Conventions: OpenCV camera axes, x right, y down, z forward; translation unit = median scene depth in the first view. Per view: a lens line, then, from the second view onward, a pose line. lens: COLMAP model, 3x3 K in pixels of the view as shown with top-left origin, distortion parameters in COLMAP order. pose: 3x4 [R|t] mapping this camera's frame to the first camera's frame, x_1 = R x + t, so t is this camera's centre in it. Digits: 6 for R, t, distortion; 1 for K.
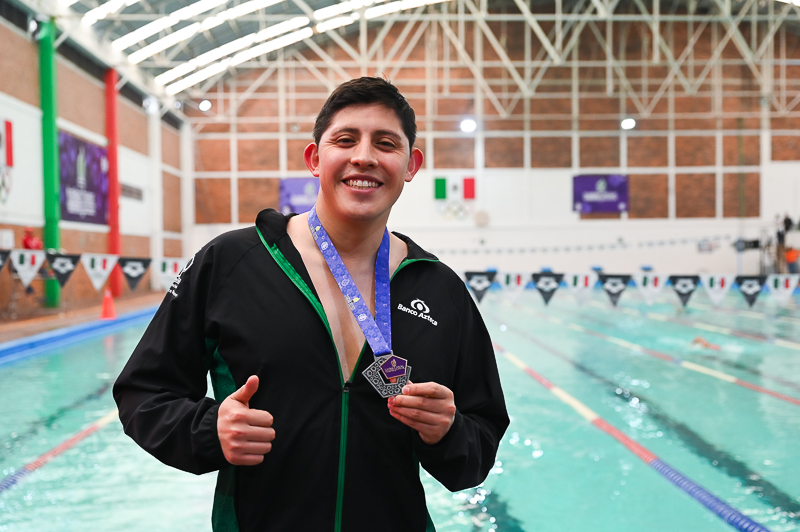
lens RADIAL K [[1155.6, 0, 401.0], [0, 1155.6, 265.6], [0, 0, 1]] dist [-0.072099, 0.000000]
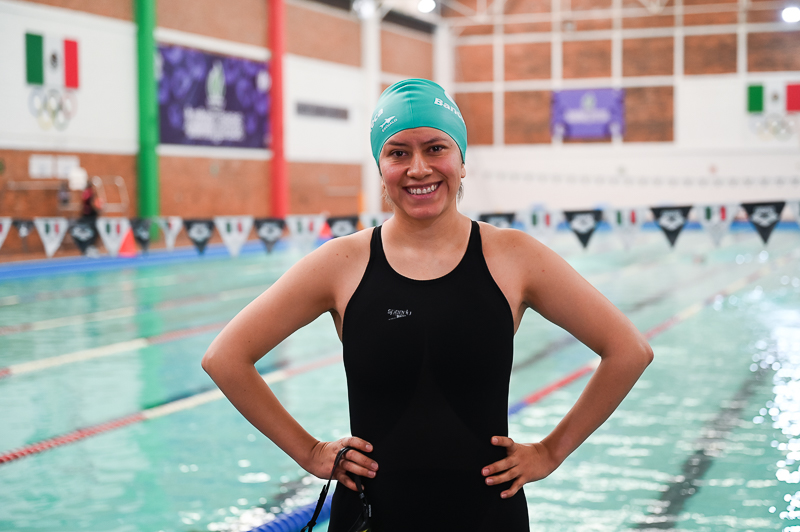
lens RADIAL K [[1470.6, 0, 401.6], [0, 1470.6, 266.1], [0, 0, 1]] dist [0.002790, 0.000000]
pose [[0.930156, 0.021839, -0.366515, 0.182731], [-0.004335, 0.998813, 0.048513, -0.001614], [0.367140, -0.043535, 0.929146, -0.002974]]
